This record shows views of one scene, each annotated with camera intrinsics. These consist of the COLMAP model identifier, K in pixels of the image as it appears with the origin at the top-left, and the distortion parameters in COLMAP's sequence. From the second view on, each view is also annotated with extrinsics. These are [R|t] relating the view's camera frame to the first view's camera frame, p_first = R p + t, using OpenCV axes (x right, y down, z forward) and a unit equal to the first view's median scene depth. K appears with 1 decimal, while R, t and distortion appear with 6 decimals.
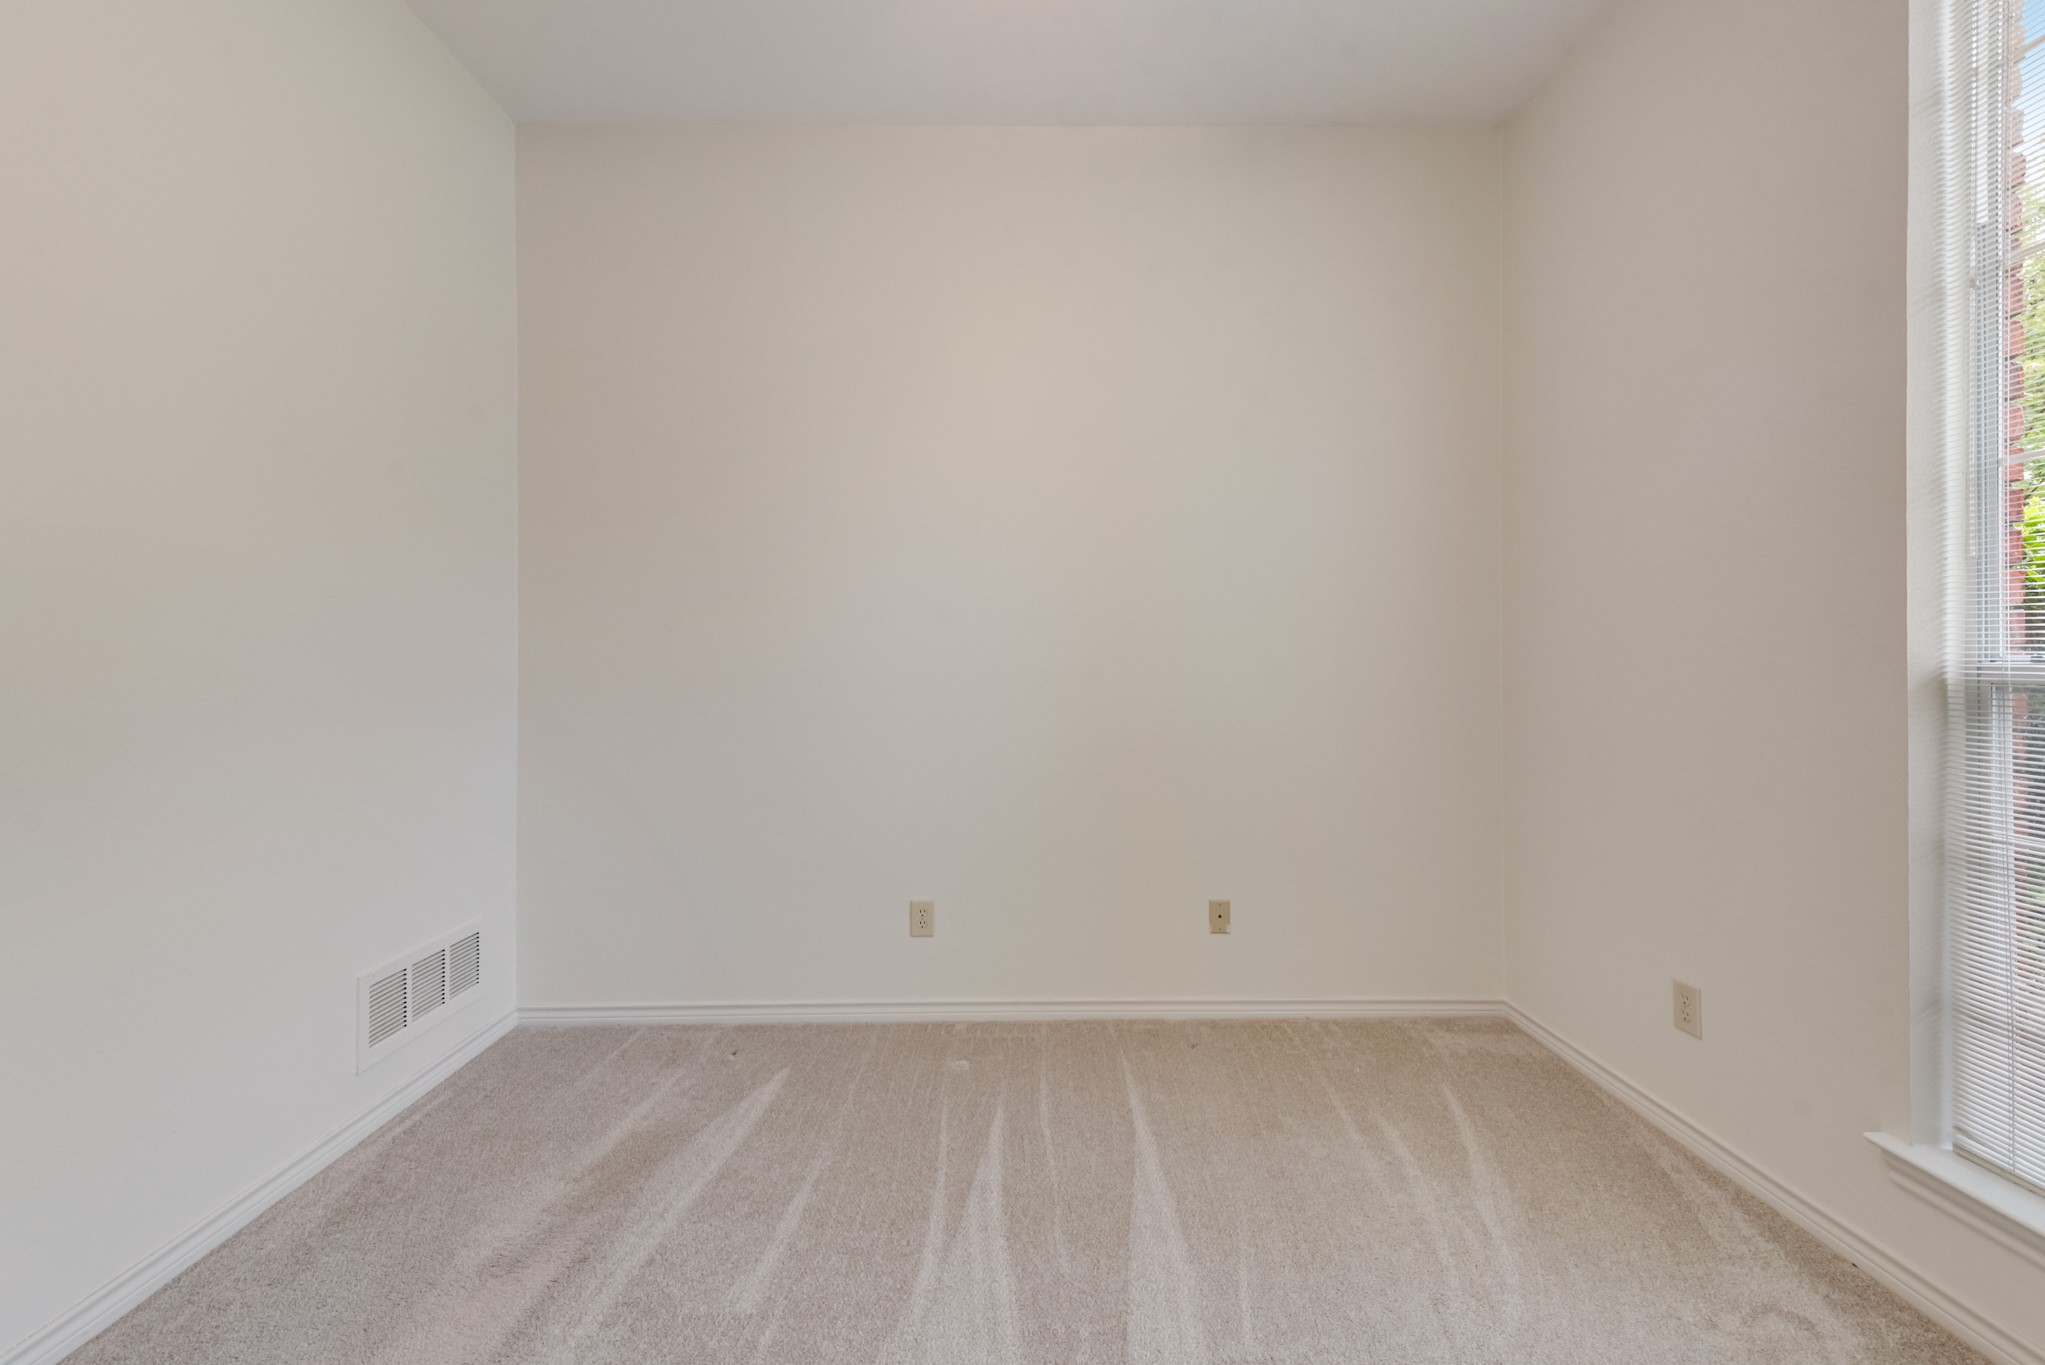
lens RADIAL K [[826.0, 0, 1019.7], [0, 826.0, 669.6], [0, 0, 1]] dist [0.012929, -0.002993]
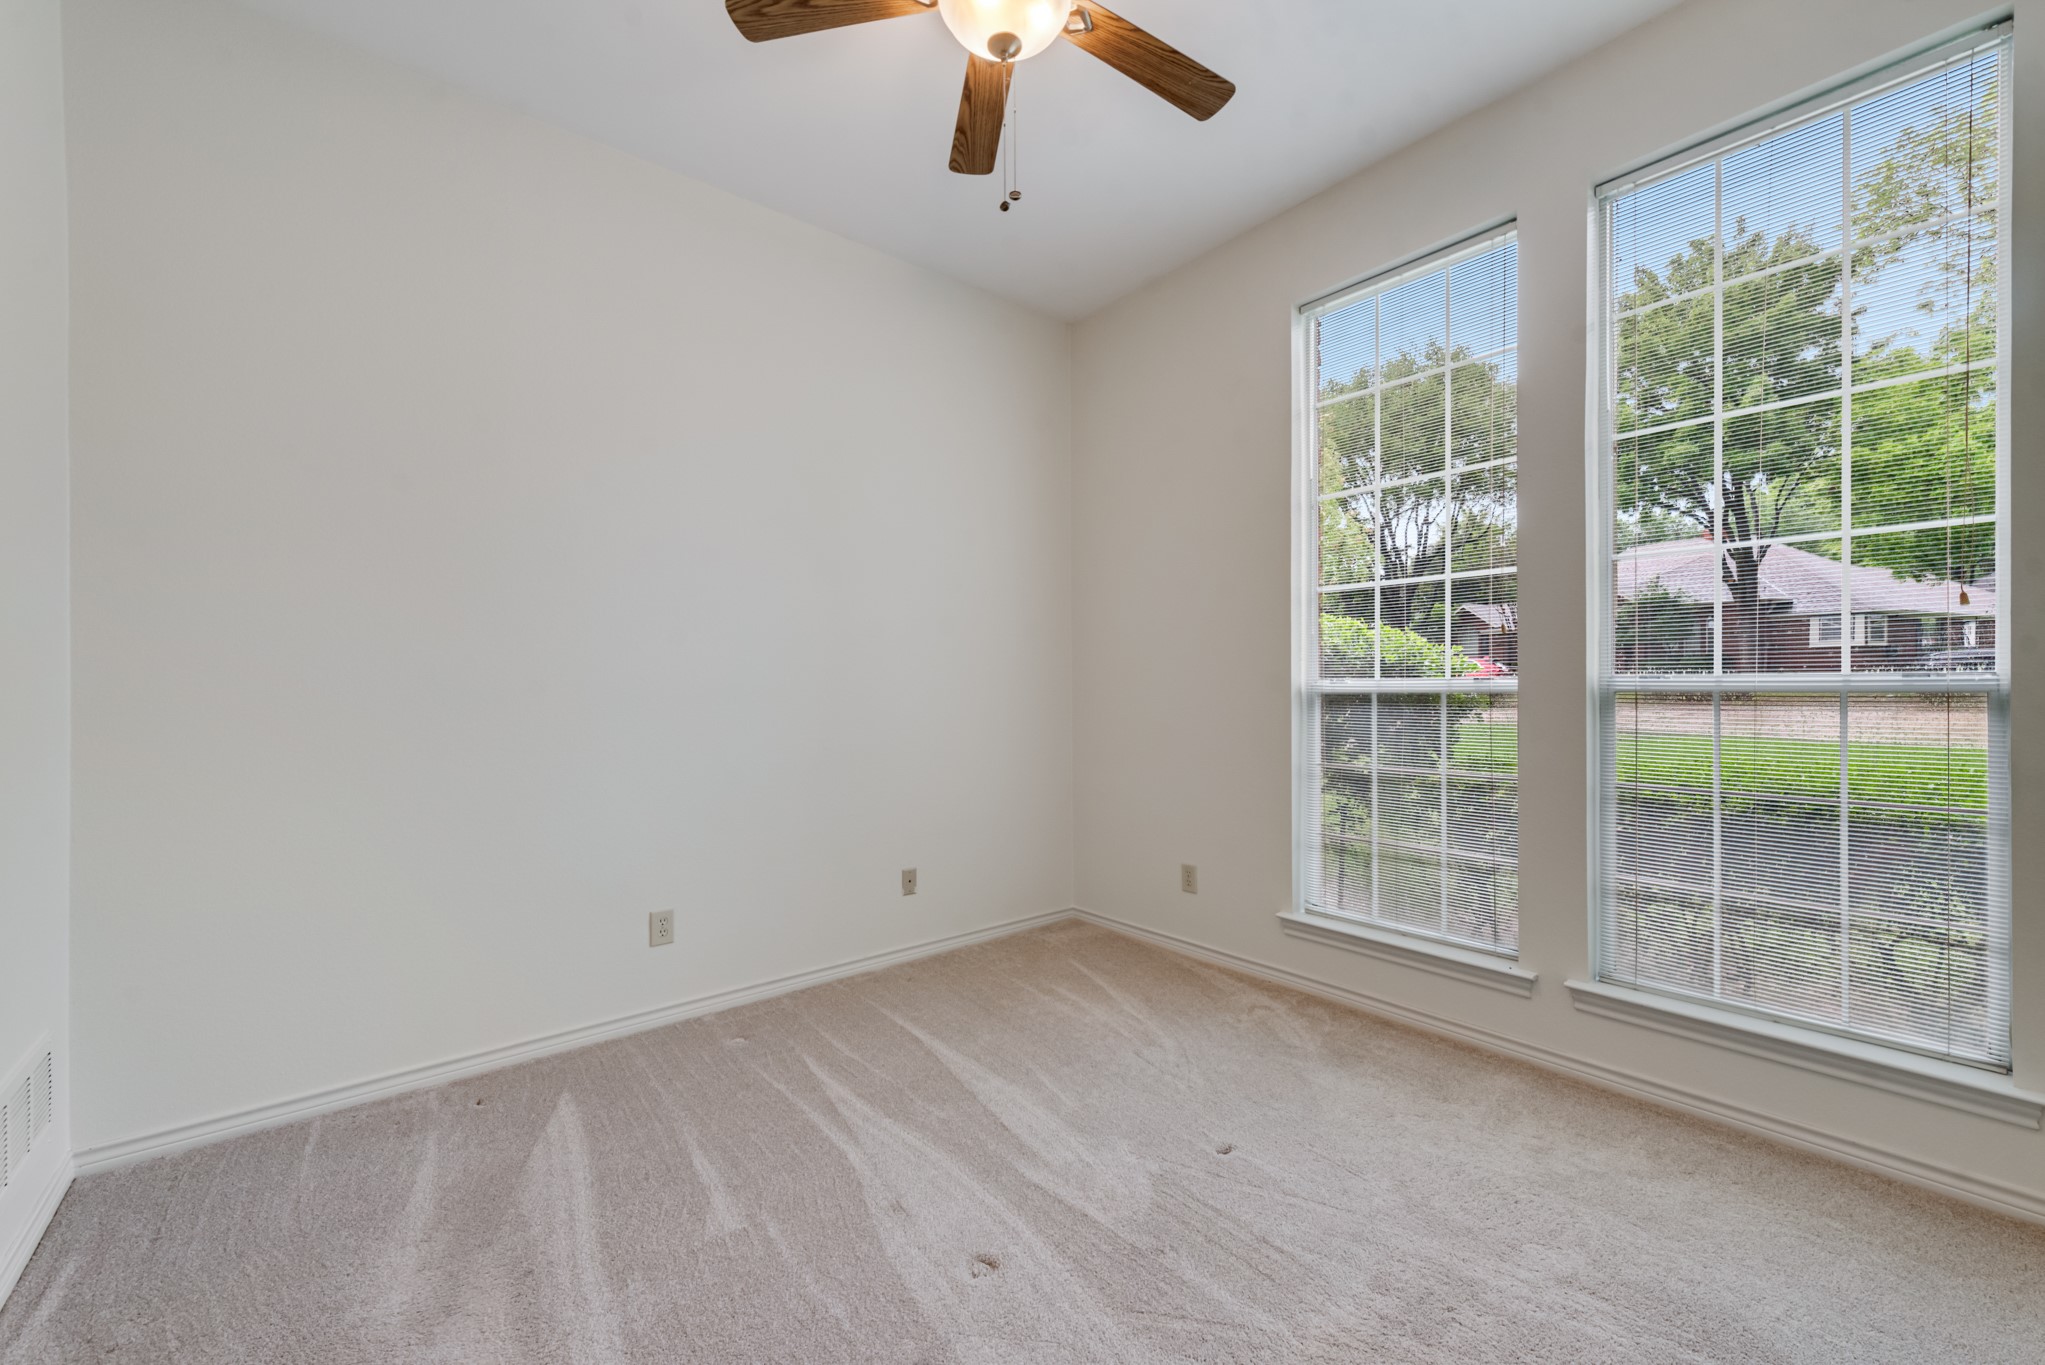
lens RADIAL K [[826.0, 0, 1020.5], [0, 826.0, 688.1], [0, 0, 1]] dist [0.012929, -0.002993]
pose [[0.773802, -0.002255, 0.633423, -0.575640], [0.002855, 0.999996, 0.000073, -0.000336], [-0.633421, 0.001752, 0.773806, -0.132439]]
